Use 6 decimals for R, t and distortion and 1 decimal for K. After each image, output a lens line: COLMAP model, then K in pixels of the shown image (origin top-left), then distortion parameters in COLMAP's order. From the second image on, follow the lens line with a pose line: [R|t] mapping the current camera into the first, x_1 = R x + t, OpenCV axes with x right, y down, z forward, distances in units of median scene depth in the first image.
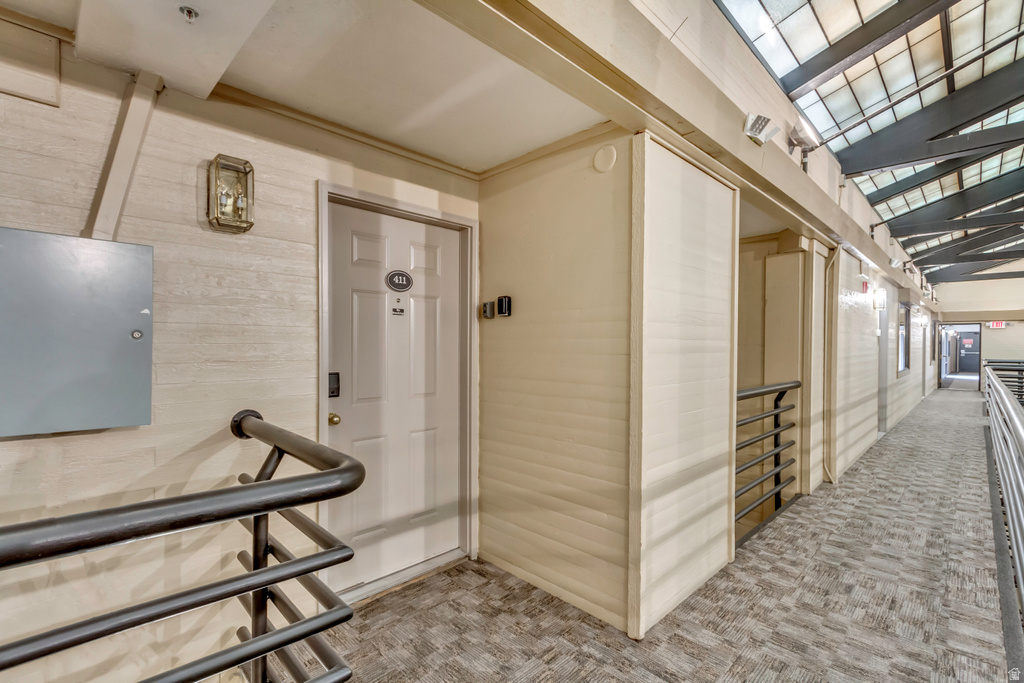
lens RADIAL K [[467.4, 0, 506.2], [0, 467.4, 348.5], [0, 0, 1]] dist [0.003533, -0.000099]
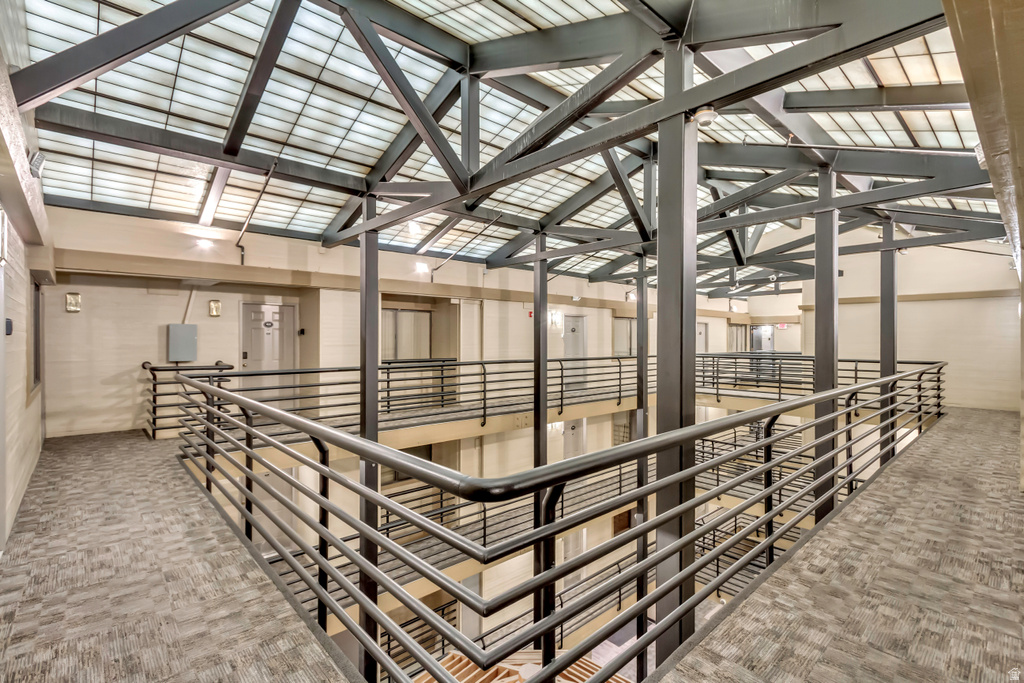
lens RADIAL K [[467.4, 0, 506.2], [0, 467.4, 348.5], [0, 0, 1]] dist [0.003533, -0.000099]
pose [[0.999240, -0.004472, -0.038715, 1.585165], [0.004644, 0.999980, 0.004352, 0.016385], [0.038695, -0.004528, 0.999241, -2.245824]]
